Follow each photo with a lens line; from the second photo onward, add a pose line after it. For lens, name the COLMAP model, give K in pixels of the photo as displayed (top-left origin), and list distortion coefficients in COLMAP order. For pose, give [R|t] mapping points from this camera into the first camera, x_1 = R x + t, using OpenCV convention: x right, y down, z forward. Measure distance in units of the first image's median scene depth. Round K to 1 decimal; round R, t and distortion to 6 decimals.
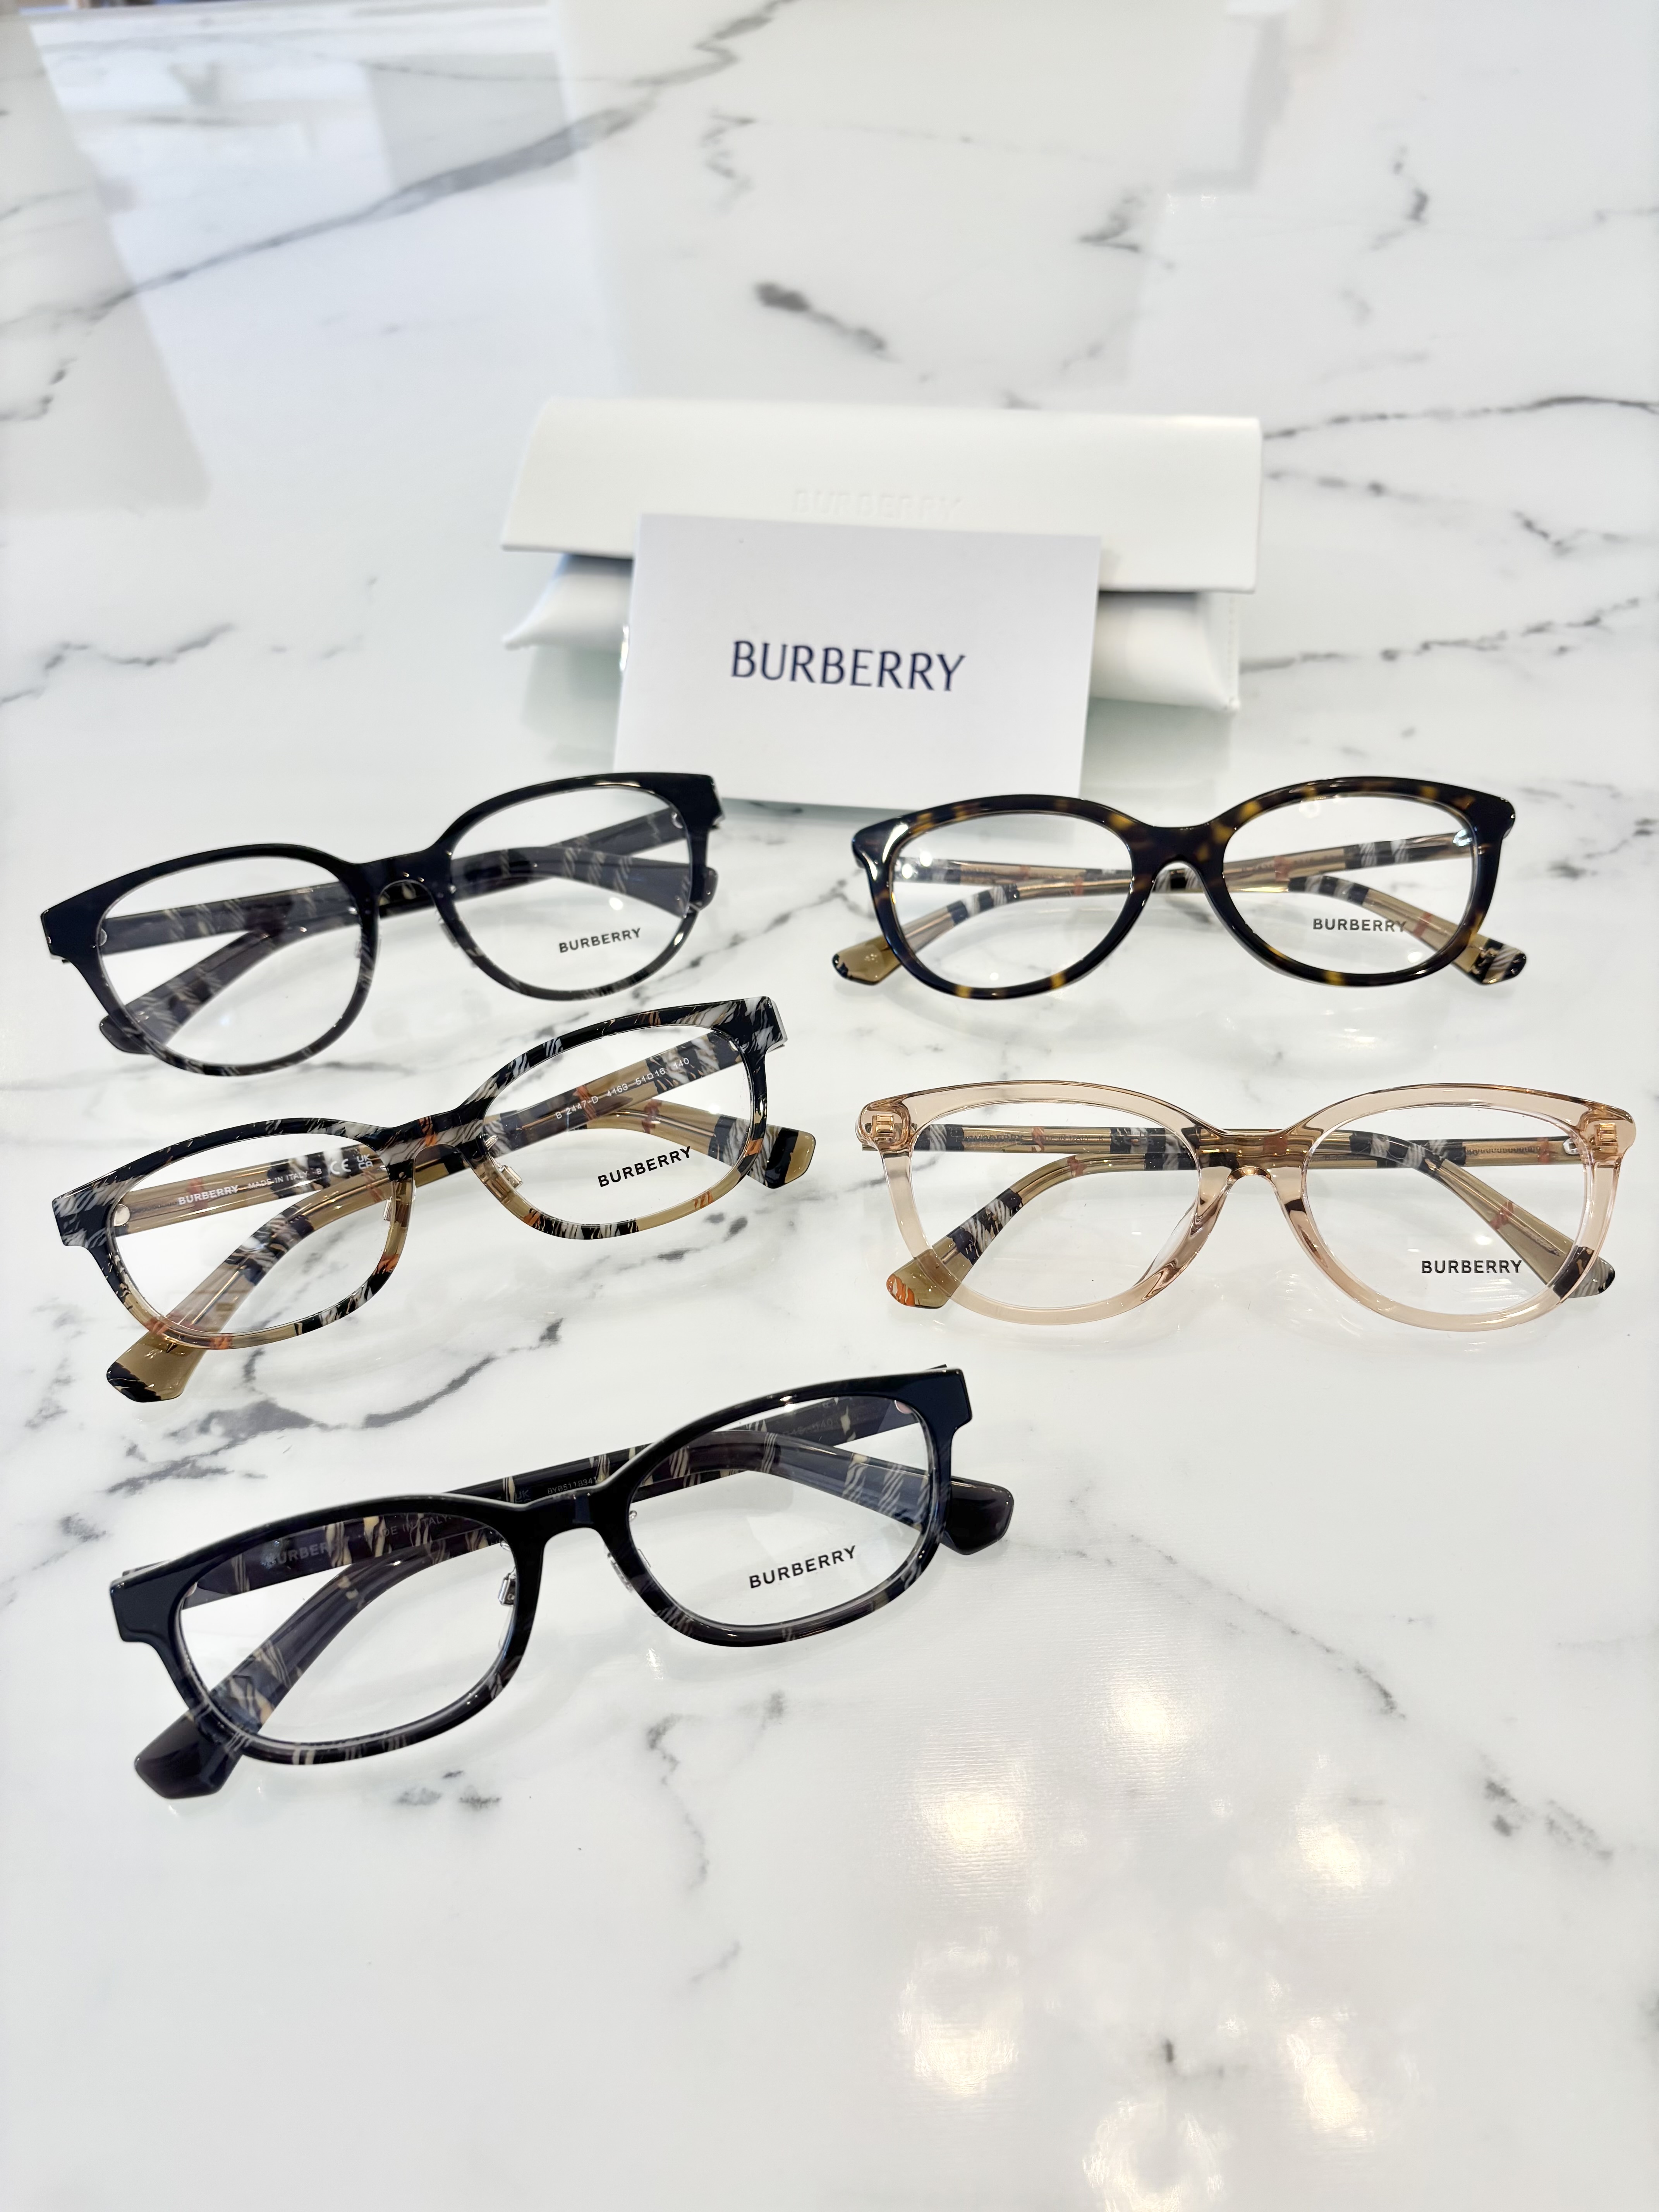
lens RADIAL K [[1757.4, 0, 827.6], [0, 1757.4, 1101.5], [0, 0, 1]] dist [0.026938, -0.051808]
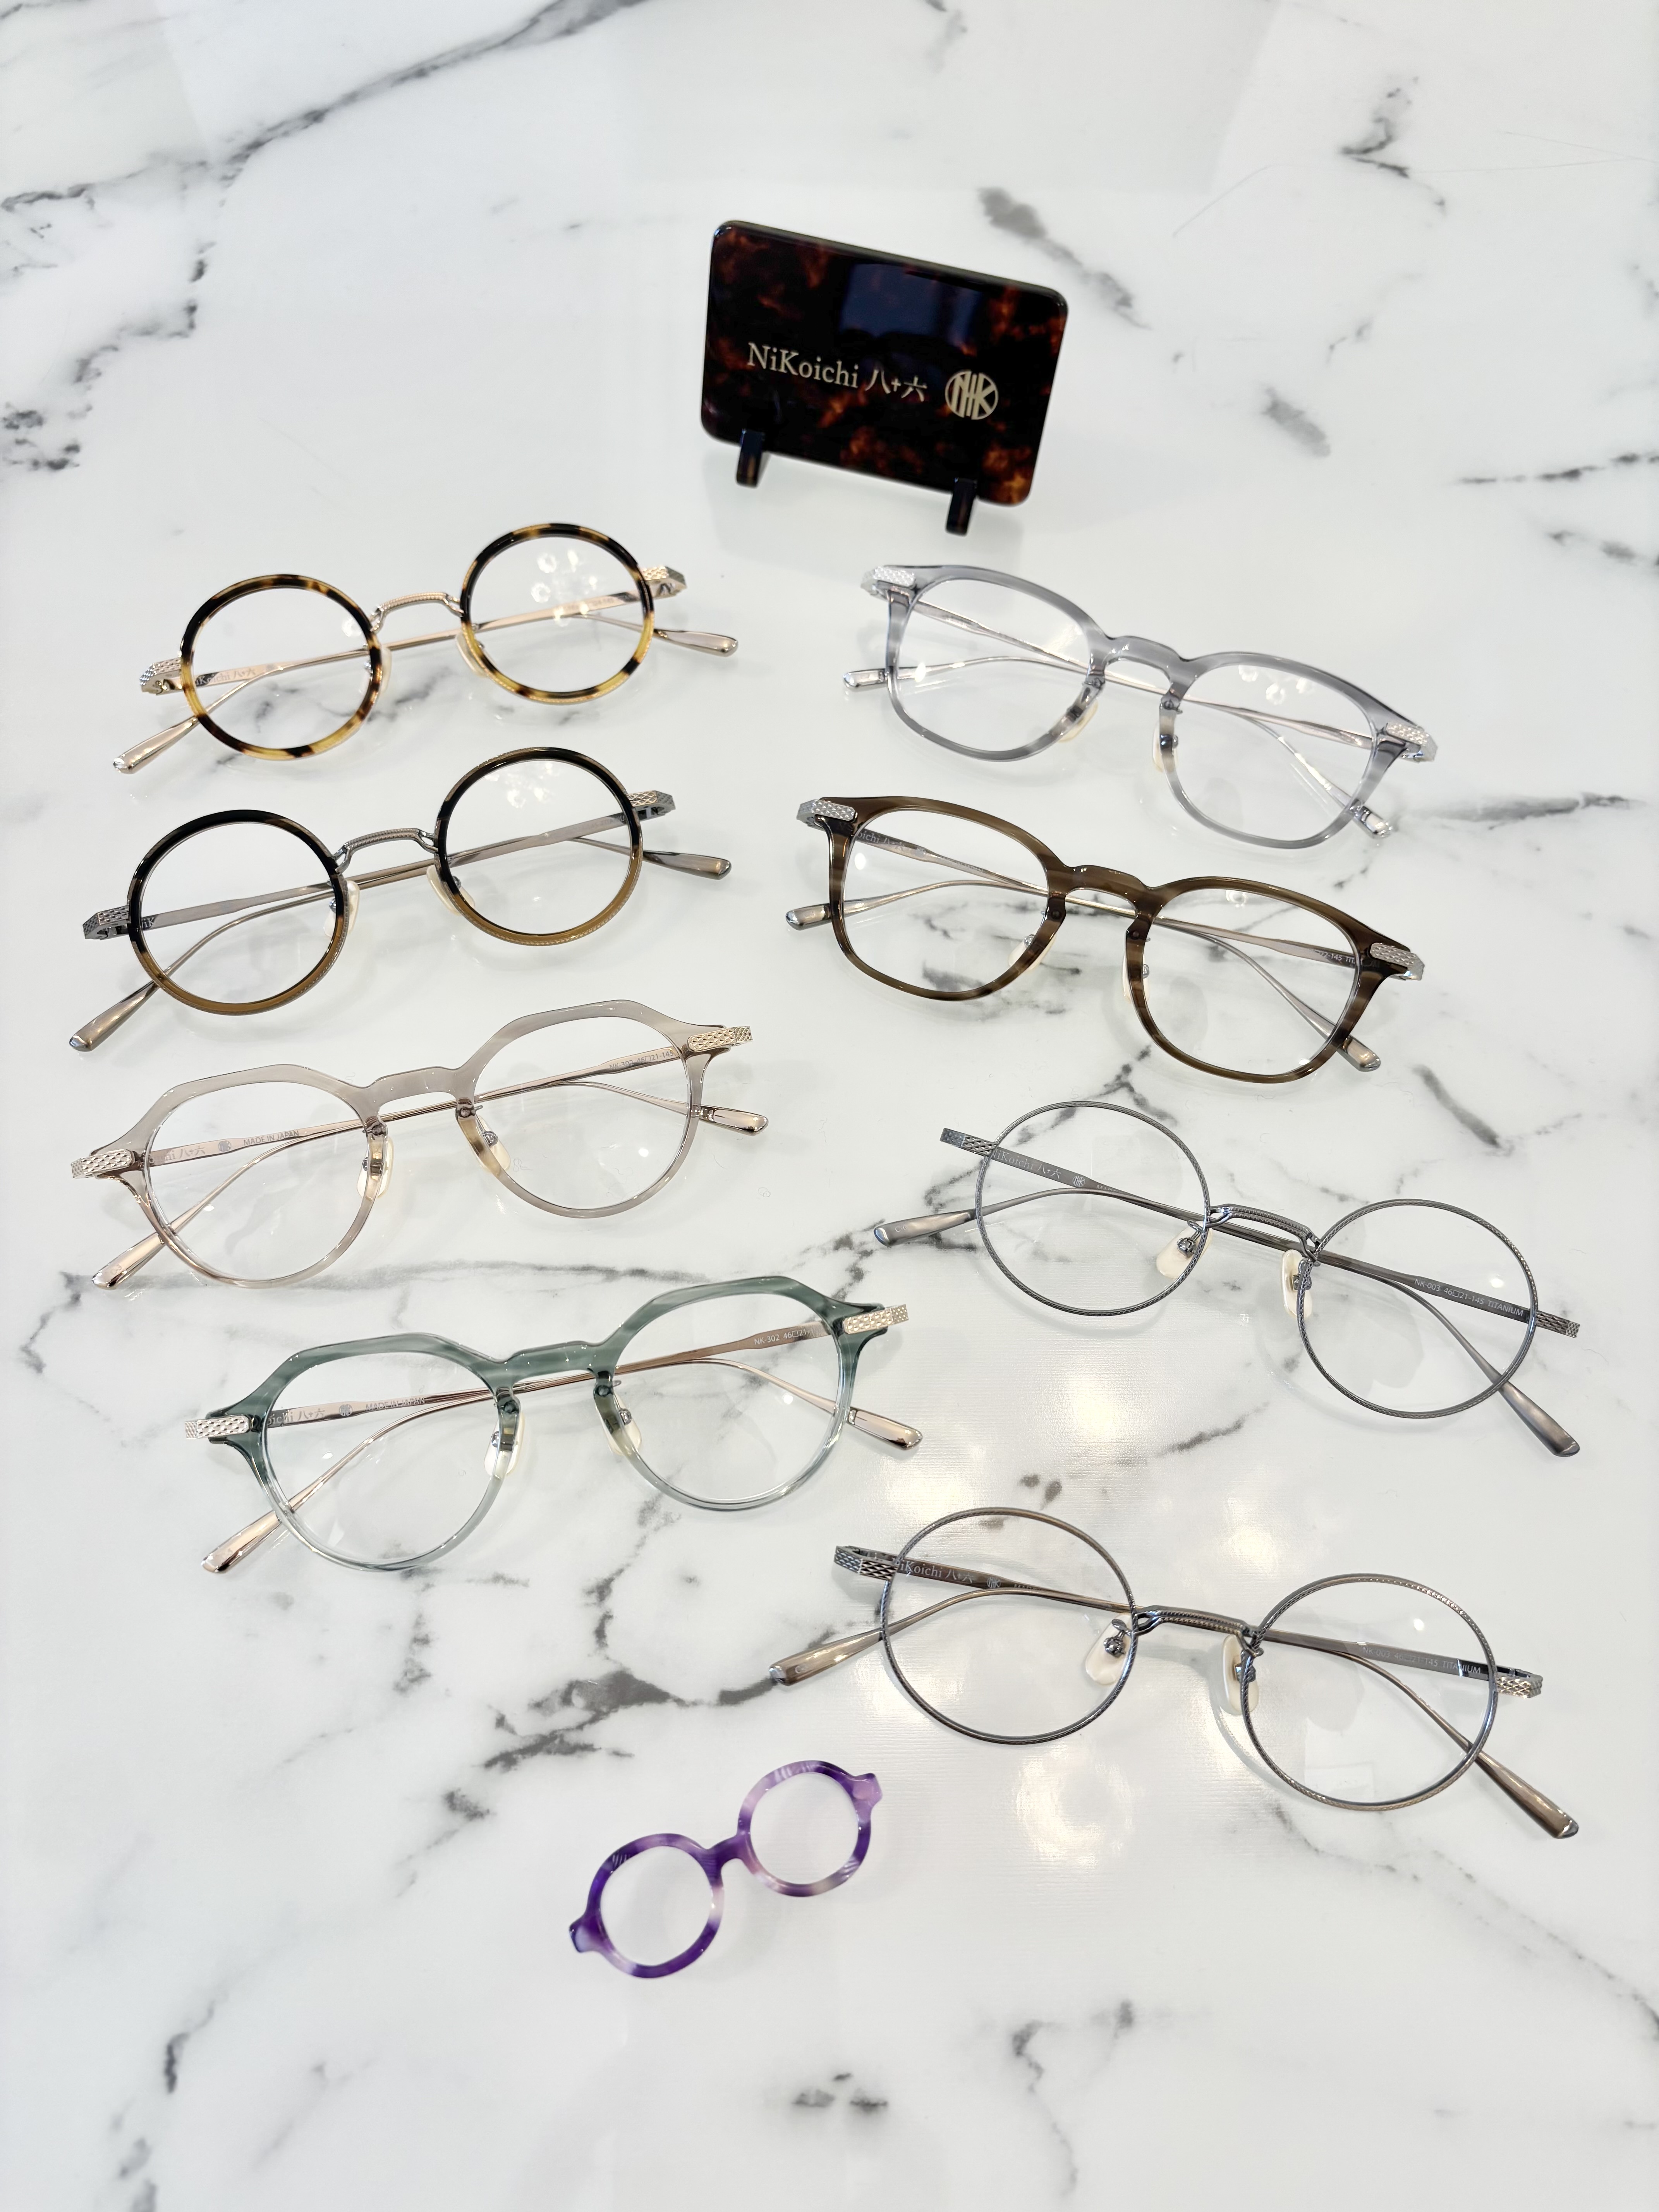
lens RADIAL K [[1757.4, 0, 828.1], [0, 1757.4, 1113.1], [0, 0, 1]] dist [0.026938, -0.051808]
pose [[0.997459, 0.045338, 0.054958, -0.213478], [-0.057401, 0.968340, 0.242946, -0.331228], [-0.042203, -0.245484, 0.968482, 0.044714]]
